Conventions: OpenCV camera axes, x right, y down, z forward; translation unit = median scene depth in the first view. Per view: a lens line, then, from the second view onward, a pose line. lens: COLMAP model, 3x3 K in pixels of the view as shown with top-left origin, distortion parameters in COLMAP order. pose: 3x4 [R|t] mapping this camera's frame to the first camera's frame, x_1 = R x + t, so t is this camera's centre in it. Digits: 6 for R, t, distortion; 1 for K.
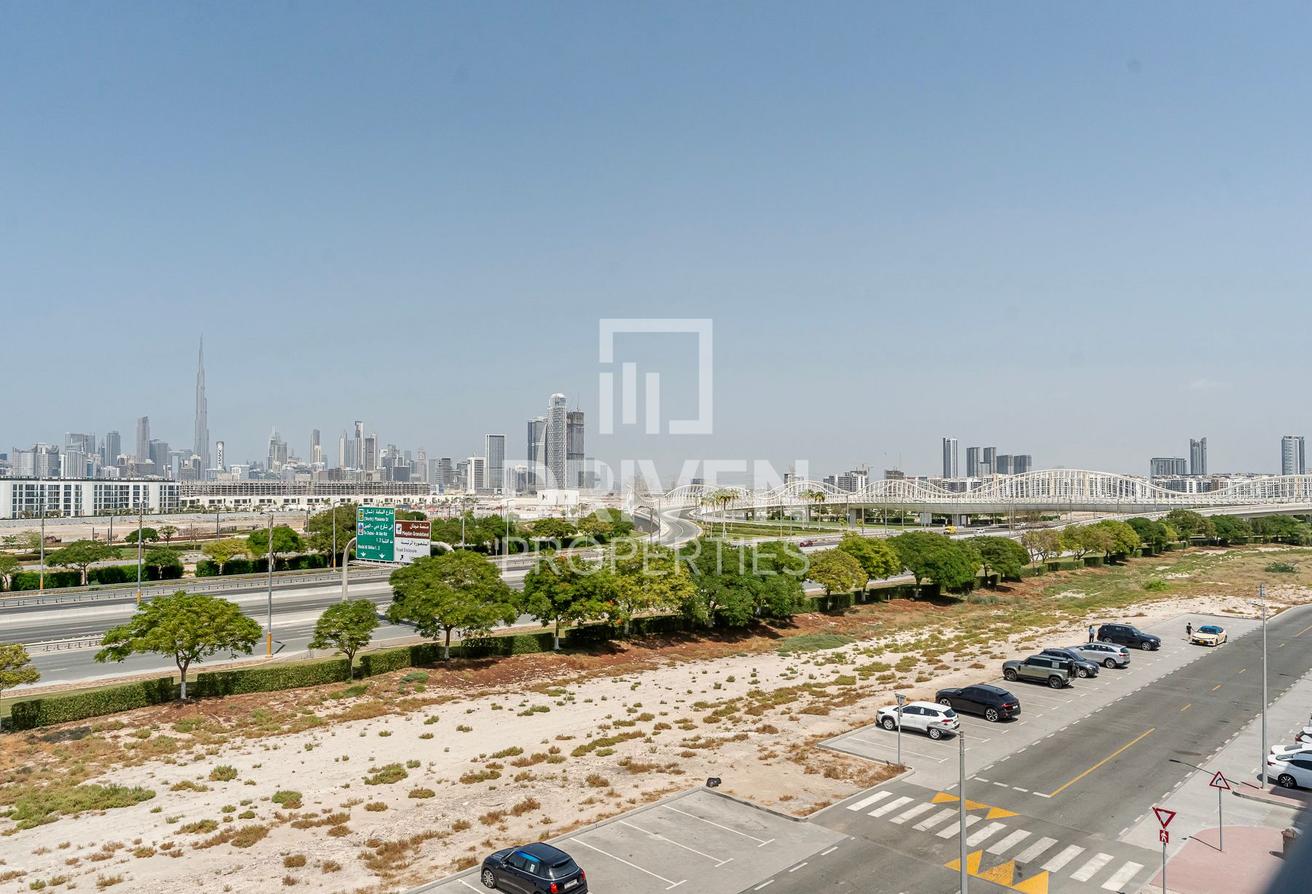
lens RADIAL K [[886.8, 0, 653.1], [0, 886.8, 470.3], [0, 0, 1]] dist [-0.000167, 0.001282]
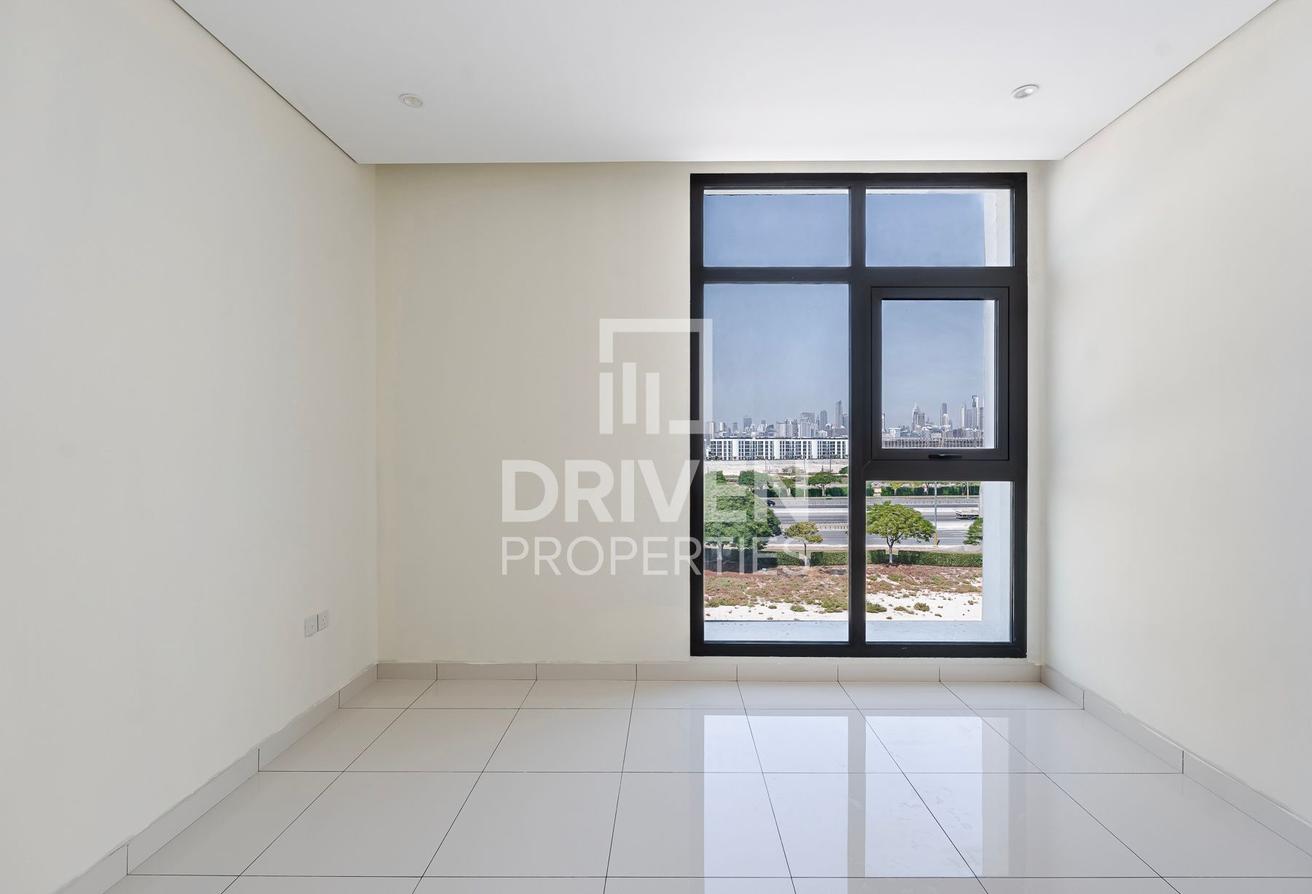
lens RADIAL K [[581.0, 0, 666.9], [0, 581.0, 449.9], [0, 0, 1]] dist [0.000387, -0.000048]
pose [[0.693081, 0.005765, -0.720836, -0.005417], [0.017736, 0.999529, 0.025047, -0.002862], [0.720641, -0.030144, 0.692653, -0.086670]]
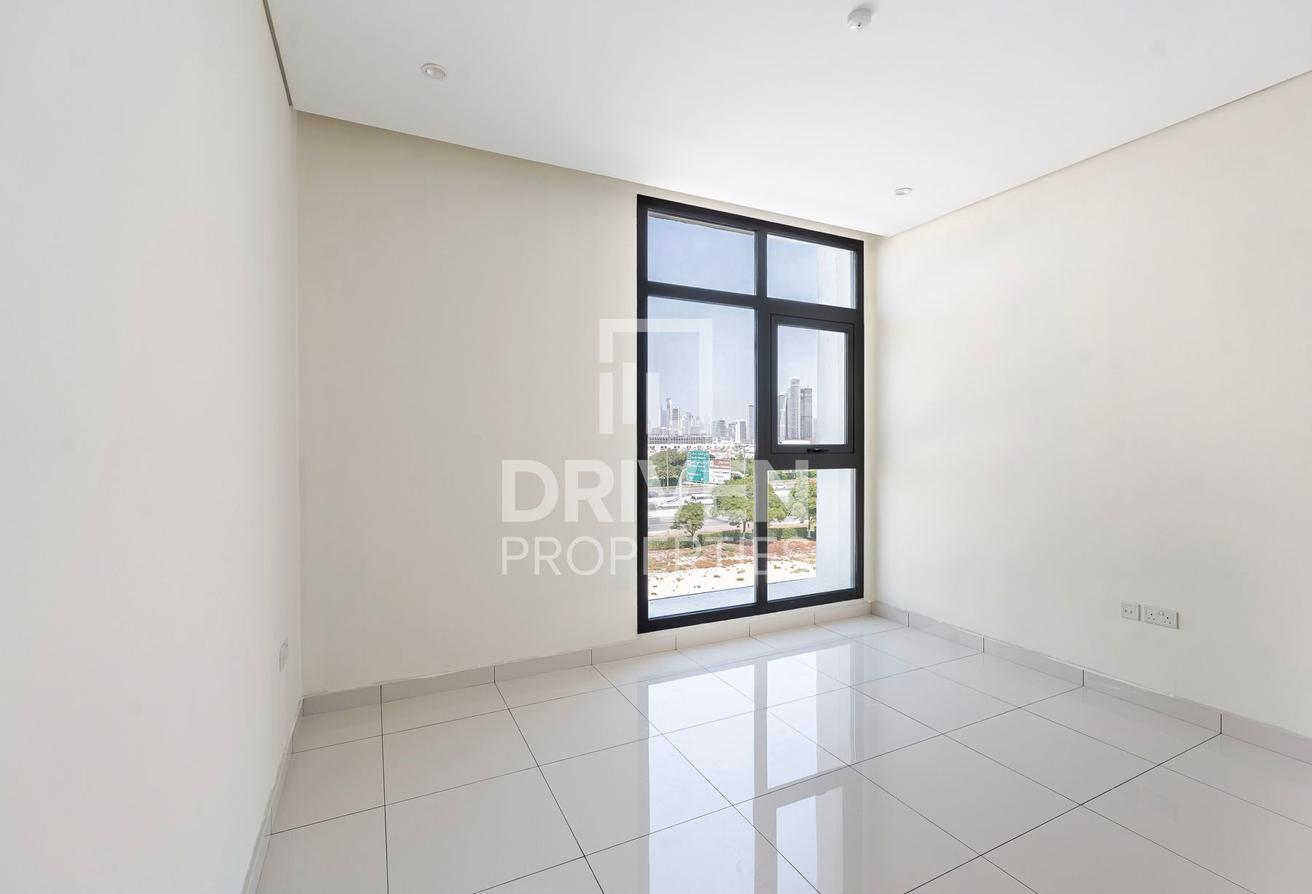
lens RADIAL K [[579.2, 0, 656.0], [0, 579.2, 447.0], [0, 0, 1]] dist [0.001818, -0.000018]
pose [[0.943268, 0.001065, -0.332032, -0.019523], [0.010024, 0.999448, 0.031685, -0.003175], [0.331882, -0.033216, 0.942736, -0.100823]]
